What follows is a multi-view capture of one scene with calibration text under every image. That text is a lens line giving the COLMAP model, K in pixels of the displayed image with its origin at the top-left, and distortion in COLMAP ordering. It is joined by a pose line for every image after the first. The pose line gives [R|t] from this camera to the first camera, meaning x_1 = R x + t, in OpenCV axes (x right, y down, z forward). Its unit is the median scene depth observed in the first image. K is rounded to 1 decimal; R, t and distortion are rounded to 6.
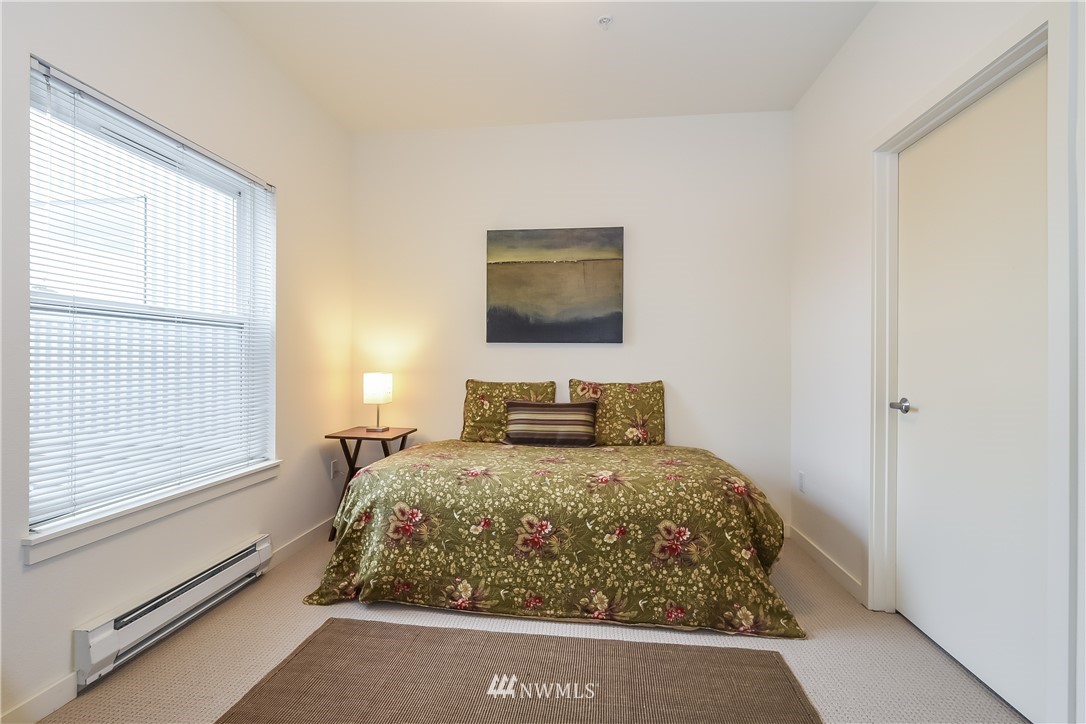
lens RADIAL K [[505.0, 0, 543.8], [0, 505.0, 355.5], [0, 0, 1]] dist [0.003154, -0.001065]
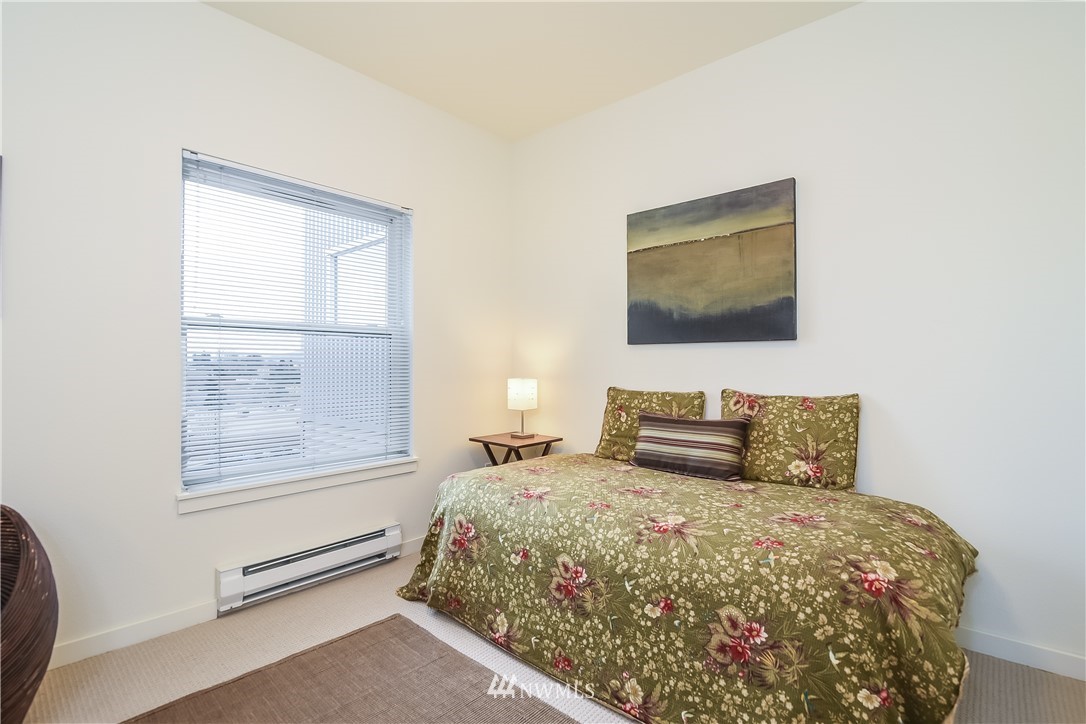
lens RADIAL K [[513.0, 0, 546.6], [0, 513.0, 360.9], [0, 0, 1]] dist [-0.022130, 0.000048]
pose [[0.816878, -0.009518, -0.576732, 0.423760], [0.009543, 0.999950, -0.002987, 0.005467], [0.576732, -0.003064, 0.816928, 0.312757]]
